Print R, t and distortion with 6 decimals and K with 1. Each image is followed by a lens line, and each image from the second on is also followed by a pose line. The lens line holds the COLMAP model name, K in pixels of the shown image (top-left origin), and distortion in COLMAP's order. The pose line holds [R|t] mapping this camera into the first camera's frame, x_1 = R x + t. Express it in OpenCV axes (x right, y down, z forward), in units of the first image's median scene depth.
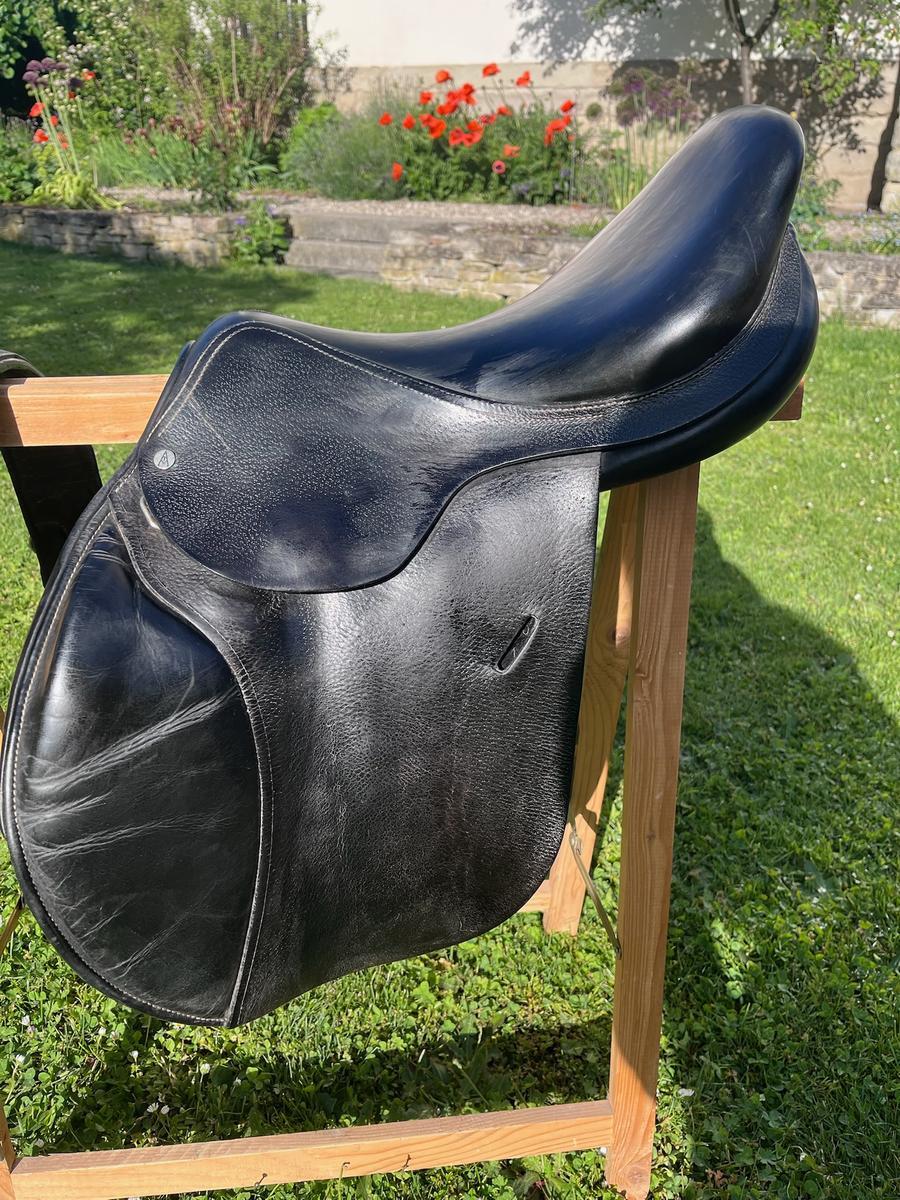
lens RADIAL K [[937.1, 0, 442.7], [0, 937.1, 613.2], [0, 0, 1]] dist [0.069416, -0.108444]
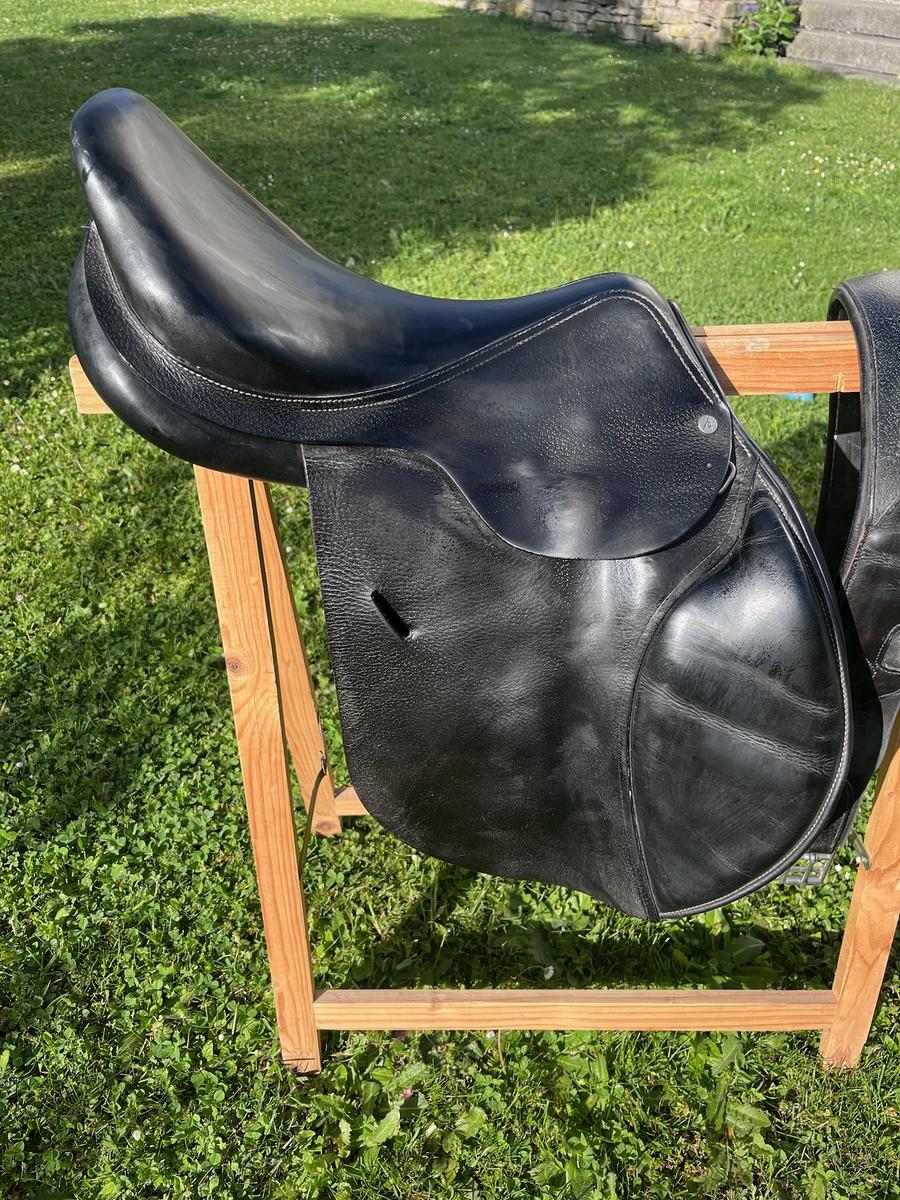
lens RADIAL K [[937.1, 0, 433.2], [0, 937.1, 606.2], [0, 0, 1]] dist [0.069416, -0.108444]
pose [[0.918738, 0.239599, -0.313866, -0.327780], [-0.176926, 0.960397, 0.215256, 0.098096], [0.353012, -0.142233, 0.924745, -0.413572]]
